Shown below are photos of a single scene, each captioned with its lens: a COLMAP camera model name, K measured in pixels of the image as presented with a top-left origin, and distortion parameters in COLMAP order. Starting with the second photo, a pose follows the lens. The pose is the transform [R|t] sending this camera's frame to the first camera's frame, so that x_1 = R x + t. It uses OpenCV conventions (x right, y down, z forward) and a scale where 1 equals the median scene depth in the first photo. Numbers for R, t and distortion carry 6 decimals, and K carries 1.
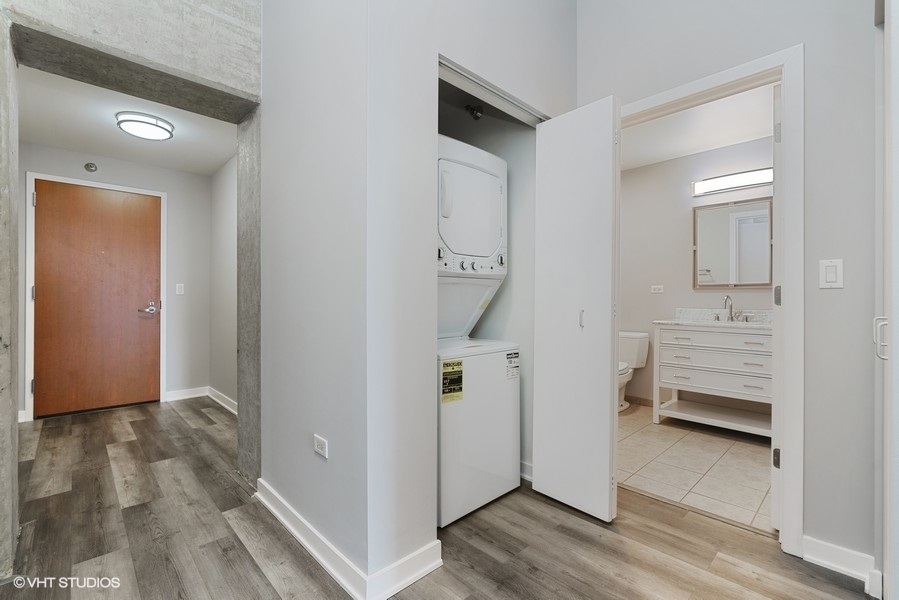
lens RADIAL K [[403.7, 0, 459.2], [0, 403.7, 301.2], [0, 0, 1]] dist [-0.002211, -0.000227]
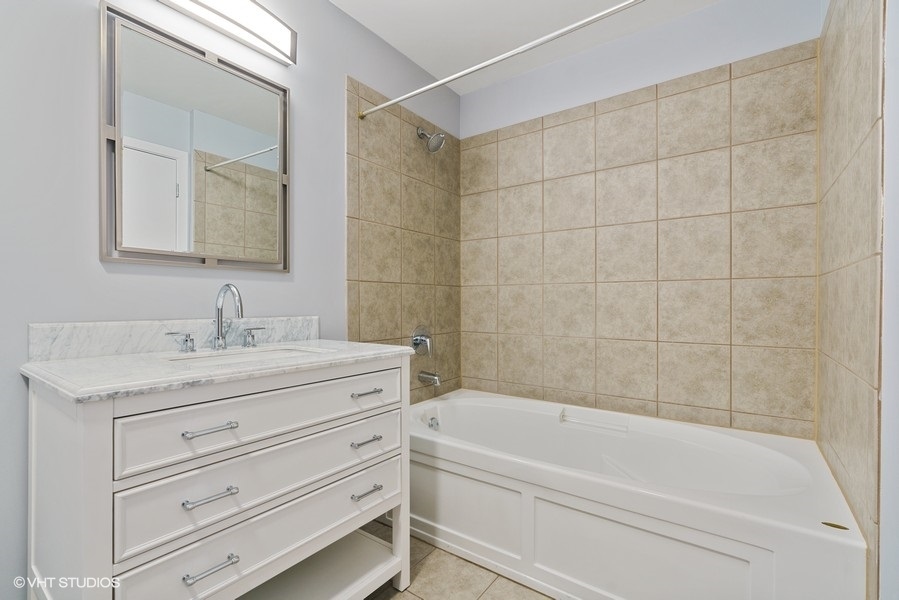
lens RADIAL K [[403.7, 0, 448.0], [0, 403.7, 299.1], [0, 0, 1]] dist [-0.002211, -0.000227]
pose [[-0.145899, -0.007658, 0.989270, 0.255910], [-0.002648, 0.999969, 0.007350, -0.002590], [-0.989296, -0.001547, -0.145915, 0.893287]]
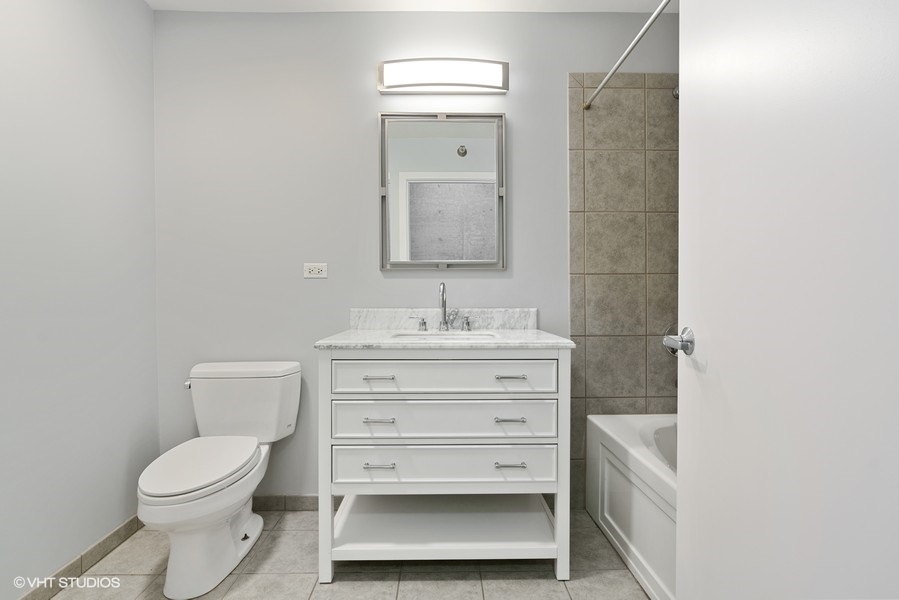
lens RADIAL K [[434.0, 0, 452.0], [0, 434.0, 293.6], [0, 0, 1]] dist [-0.002959, 0.000995]
pose [[0.691114, -0.012733, 0.722634, 0.271624], [0.014667, 0.999886, 0.003591, -0.001042], [-0.722597, 0.008117, 0.691222, 0.625565]]
